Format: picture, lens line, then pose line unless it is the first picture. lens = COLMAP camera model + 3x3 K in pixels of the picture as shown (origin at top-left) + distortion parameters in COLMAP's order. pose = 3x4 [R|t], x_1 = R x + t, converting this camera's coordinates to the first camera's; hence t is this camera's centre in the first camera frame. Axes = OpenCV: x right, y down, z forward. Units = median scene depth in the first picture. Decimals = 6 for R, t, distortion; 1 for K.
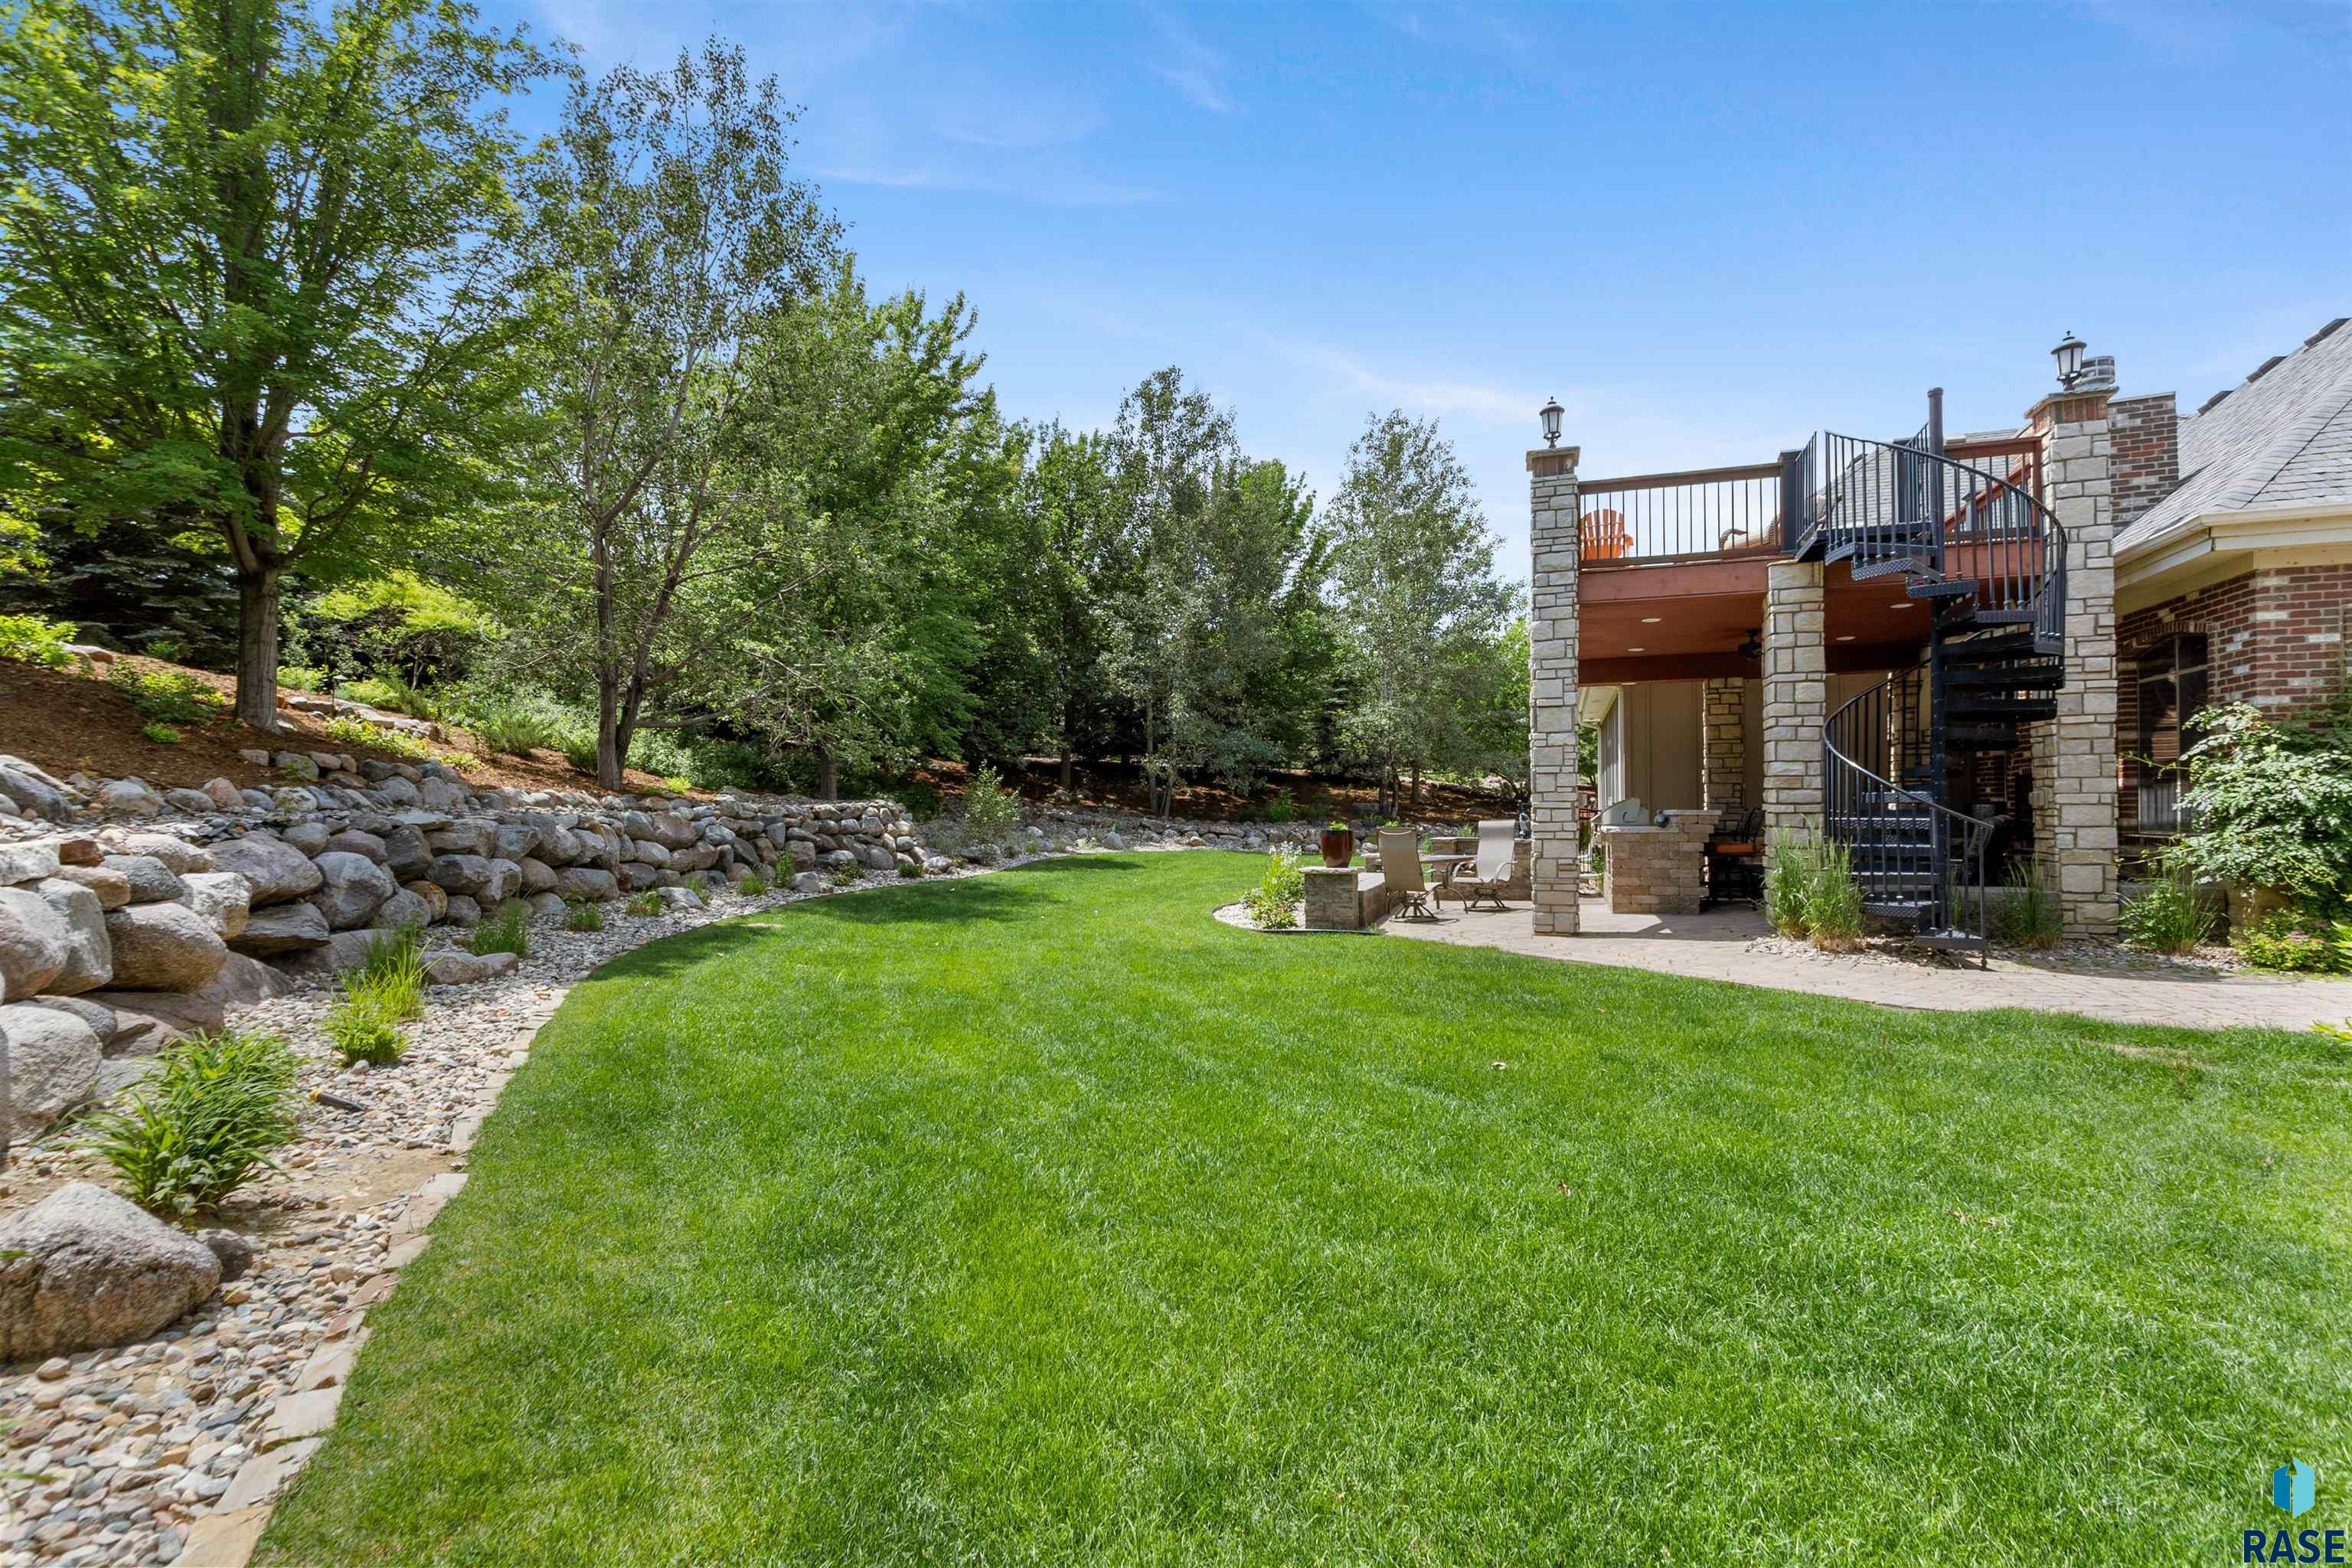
lens RADIAL K [[1073.7, 0, 1177.7], [0, 1073.7, 791.1], [0, 0, 1]] dist [0.008620, 0.000402]
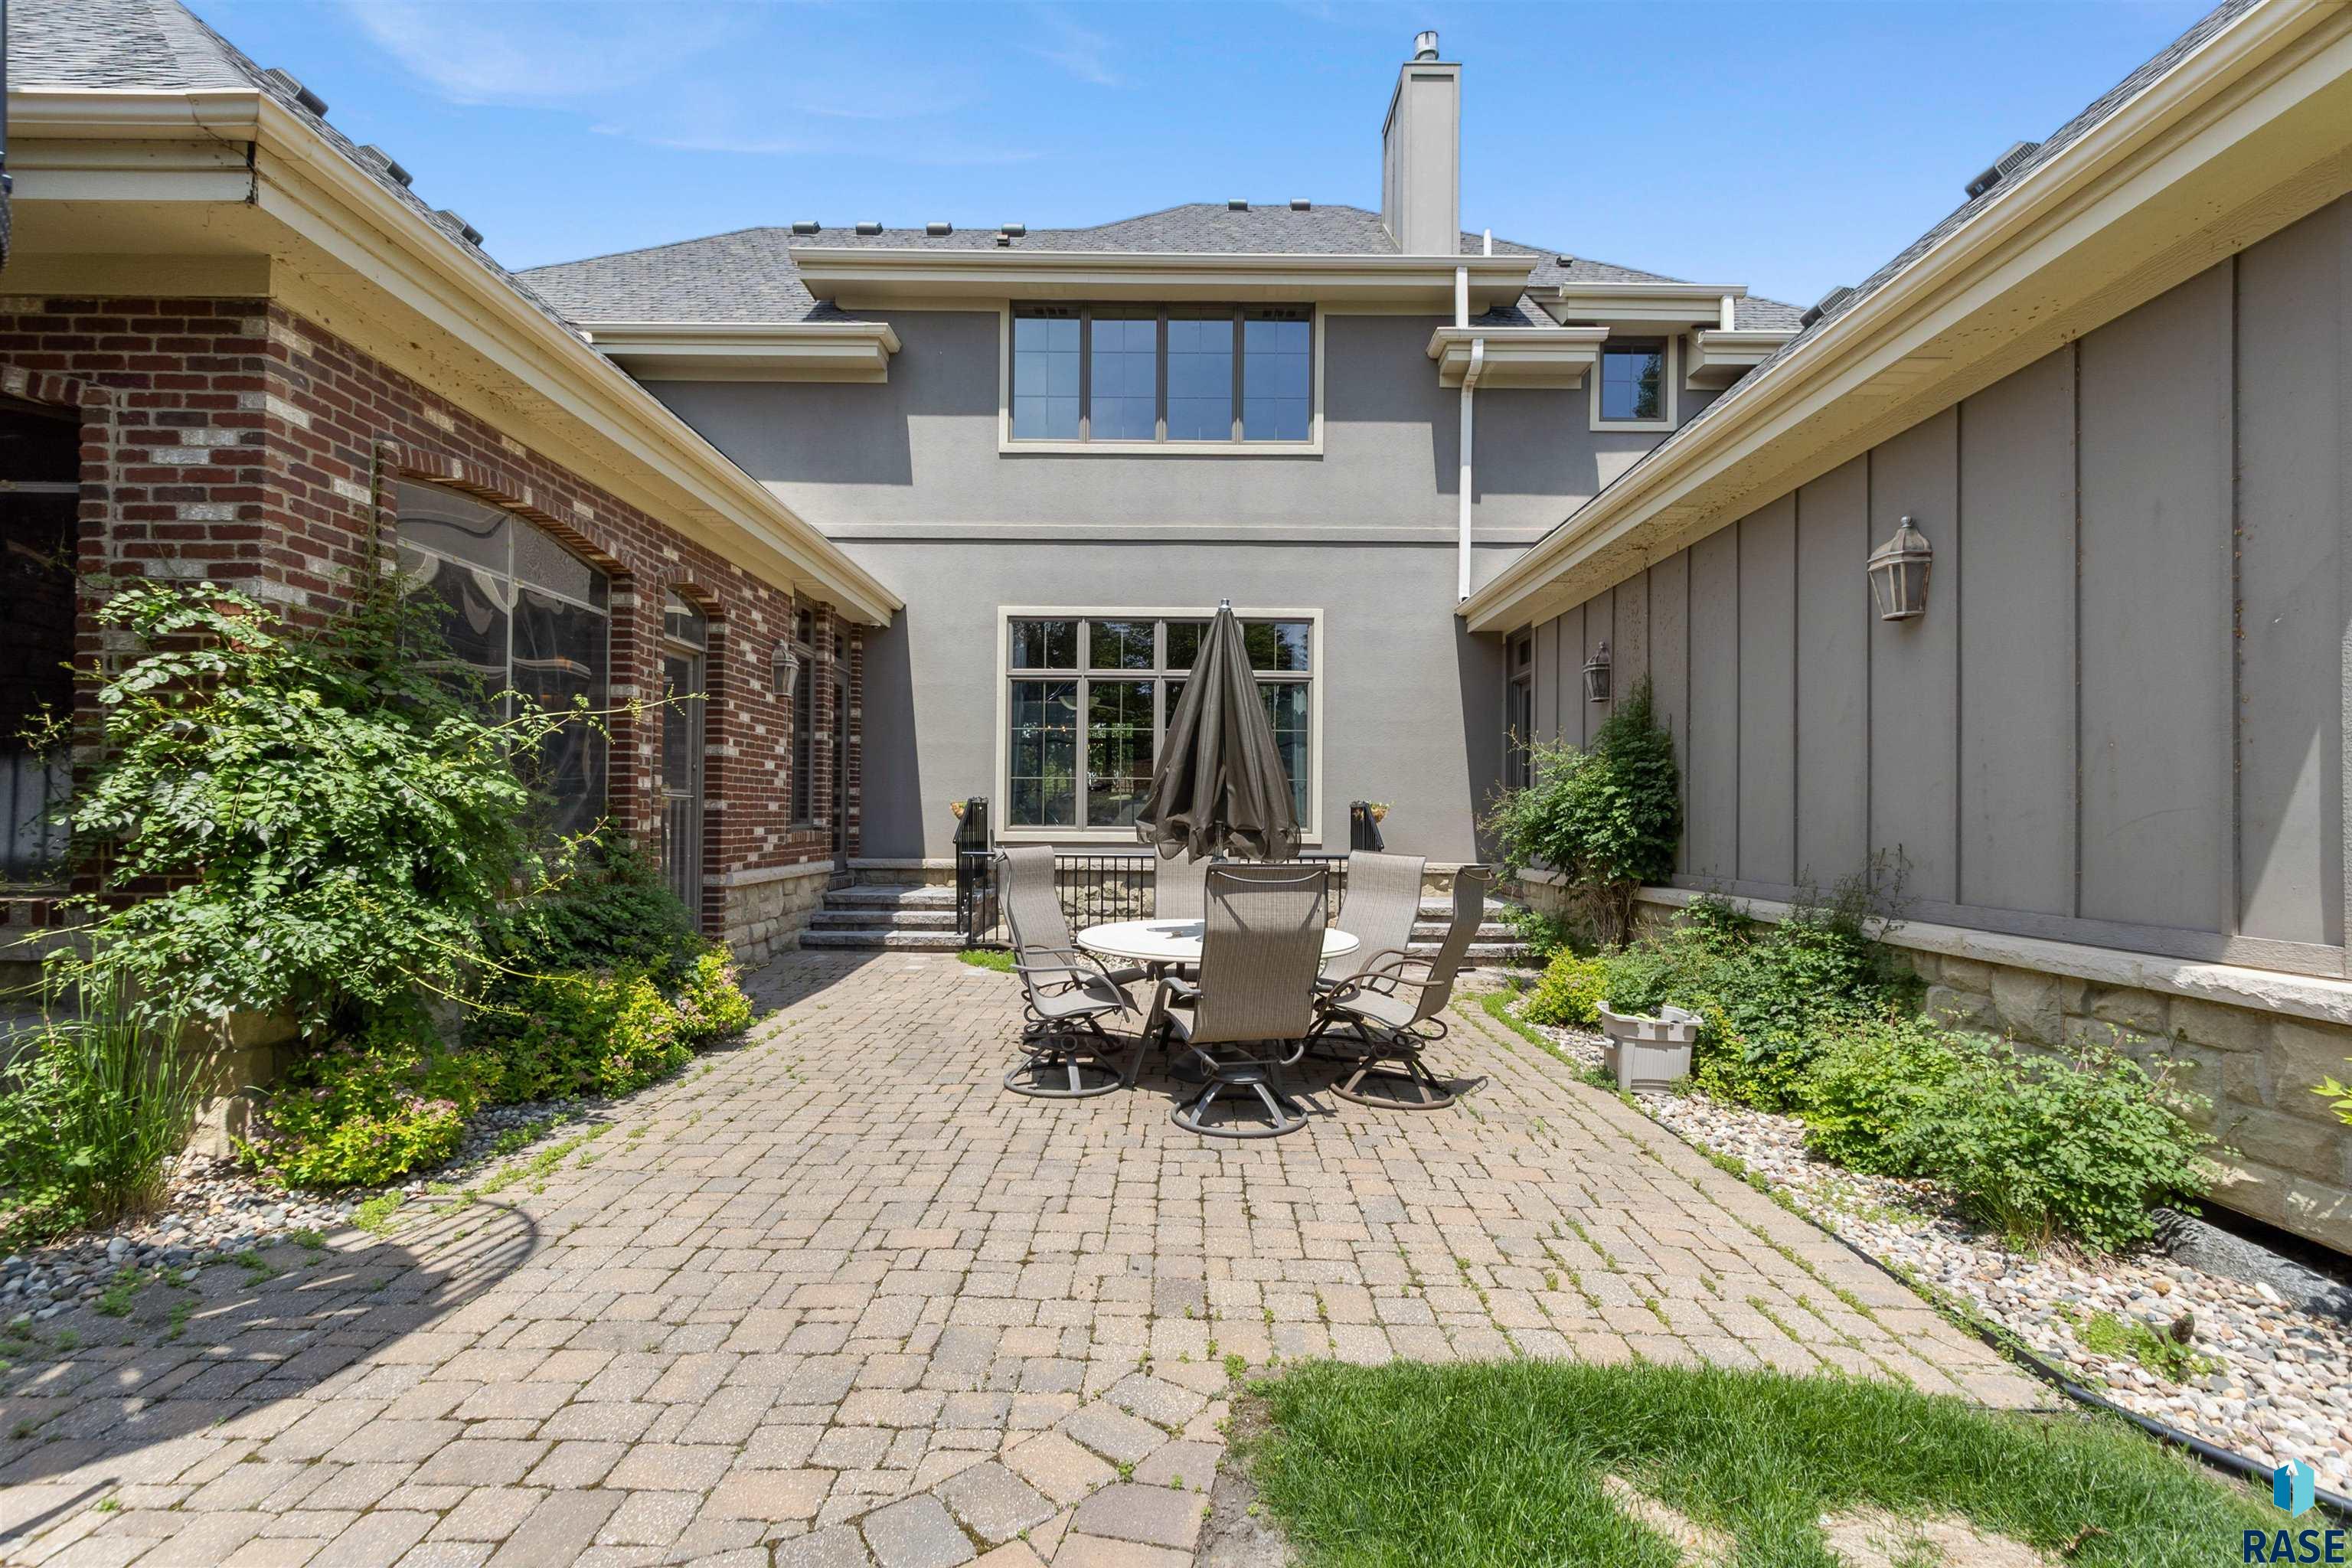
lens RADIAL K [[1073.7, 0, 1182.5], [0, 1073.7, 797.5], [0, 0, 1]] dist [0.008620, 0.000402]
pose [[-0.332736, 0.019428, 0.942820, 0.448723], [-0.025229, 0.999247, -0.029494, 0.007084], [-0.942682, -0.033600, -0.331996, 0.787682]]
